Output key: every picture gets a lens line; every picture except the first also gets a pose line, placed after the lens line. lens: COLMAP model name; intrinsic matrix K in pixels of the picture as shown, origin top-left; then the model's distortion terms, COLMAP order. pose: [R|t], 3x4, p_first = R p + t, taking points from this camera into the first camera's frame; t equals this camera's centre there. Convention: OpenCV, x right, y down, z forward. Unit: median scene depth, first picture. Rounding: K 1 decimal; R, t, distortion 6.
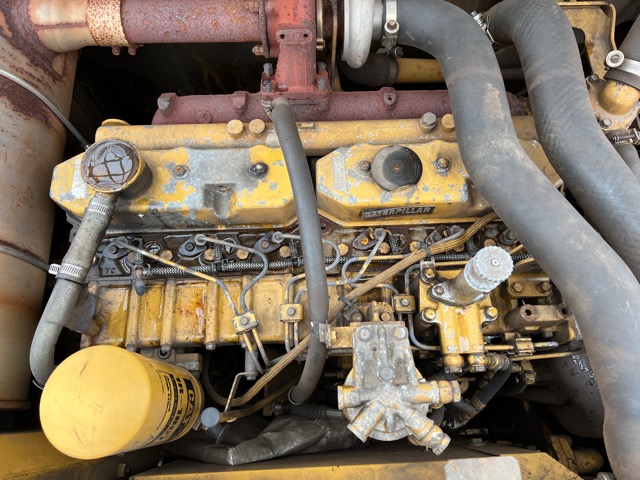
lens RADIAL K [[489.1, 0, 320.0], [0, 489.1, 240.0], [0, 0, 1]] dist [0.053242, -0.049018]
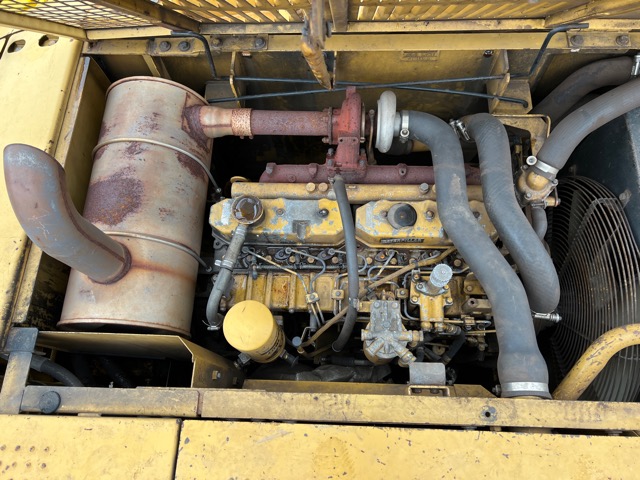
lens RADIAL K [[489.1, 0, 320.0], [0, 489.1, 240.0], [0, 0, 1]] dist [0.053242, -0.049018]
pose [[0.996198, 0.053871, -0.068463, -0.011695], [-0.054718, 0.998446, -0.010560, -0.026652], [0.067788, 0.014266, 0.997598, -0.754811]]
